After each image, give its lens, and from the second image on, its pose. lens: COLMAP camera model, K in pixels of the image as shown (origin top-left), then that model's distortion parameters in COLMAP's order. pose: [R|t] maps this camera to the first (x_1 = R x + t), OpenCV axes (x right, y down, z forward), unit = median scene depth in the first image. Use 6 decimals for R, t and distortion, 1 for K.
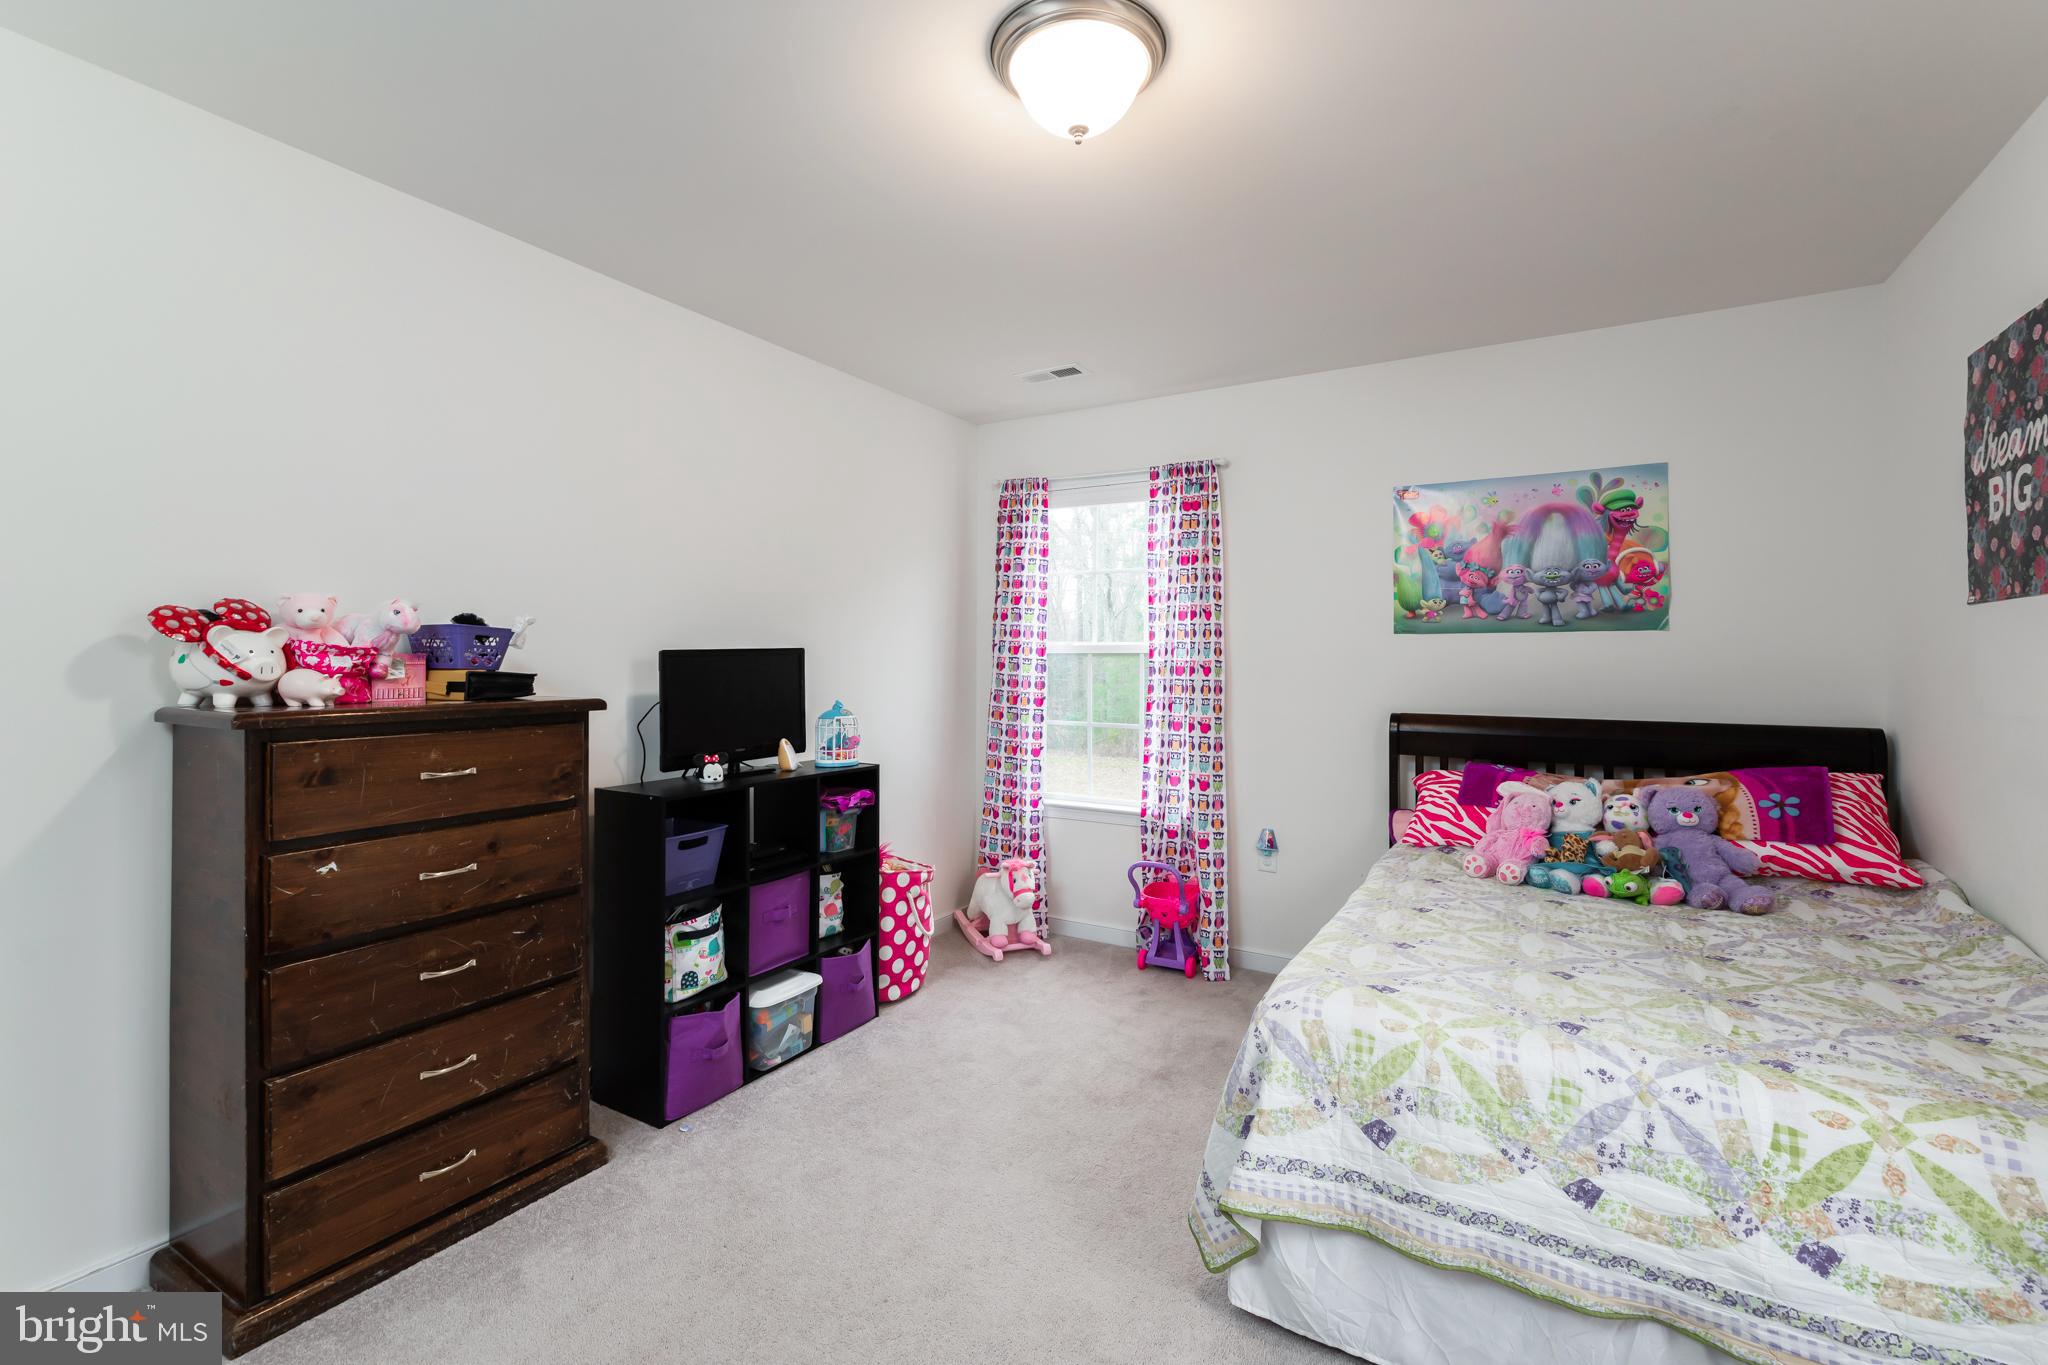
lens RADIAL K [[890.6, 0, 1027.4], [0, 890.6, 662.0], [0, 0, 1]] dist [0.002314, -0.000432]
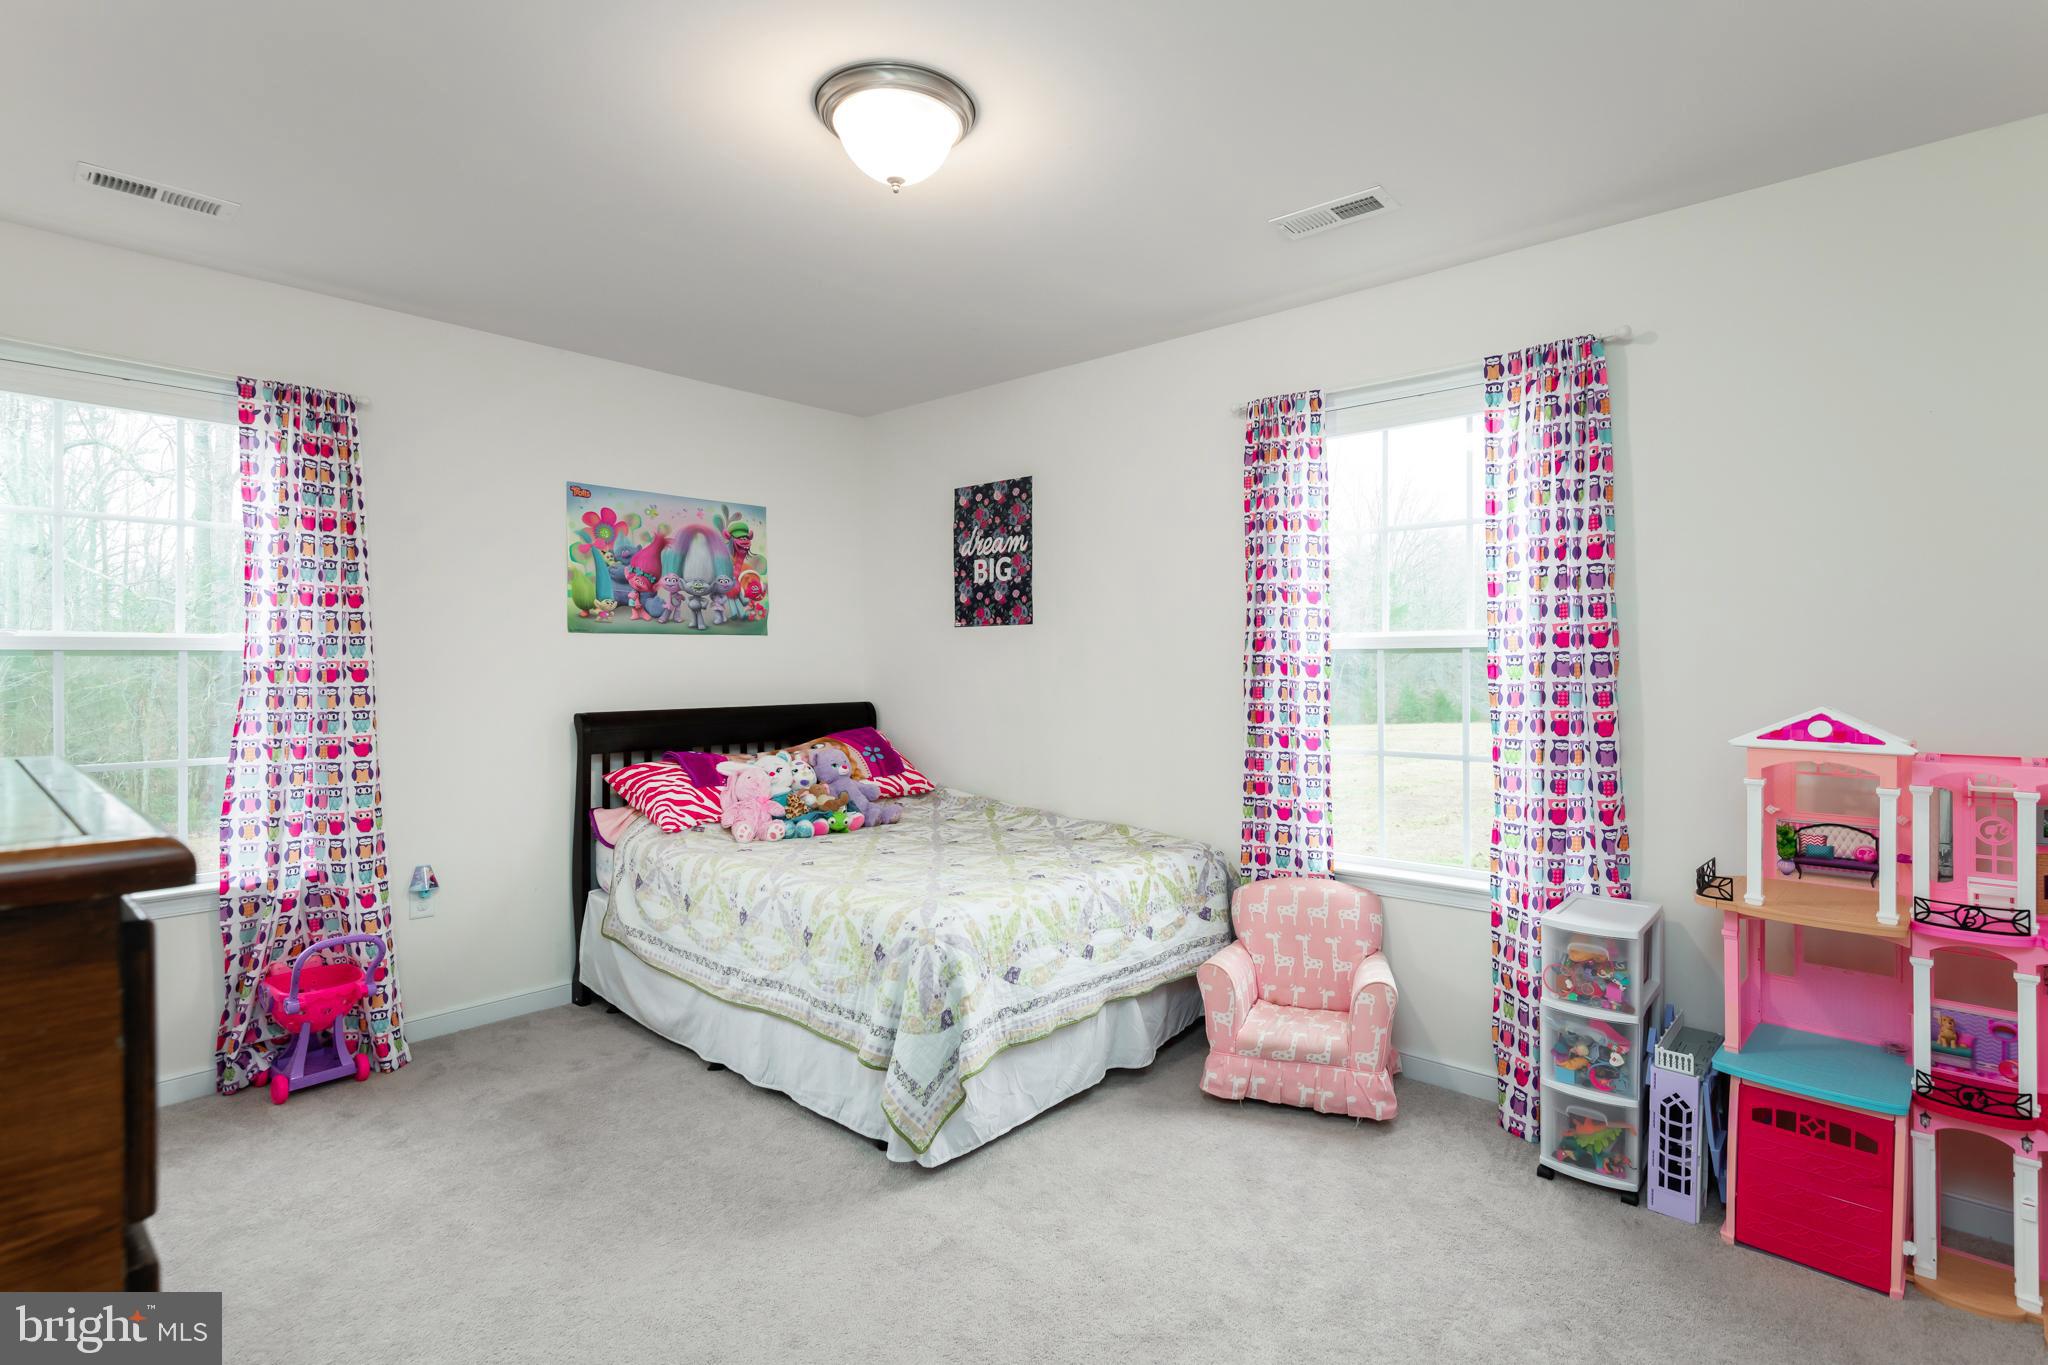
lens RADIAL K [[998.8, 0, 1027.2], [0, 998.8, 676.6], [0, 0, 1]] dist [0.002126, 0.000036]
pose [[0.195361, -0.020616, 0.980515, -0.633031], [0.004720, 0.999787, 0.020080, -0.003198], [-0.980720, 0.000705, 0.195417, 0.332535]]
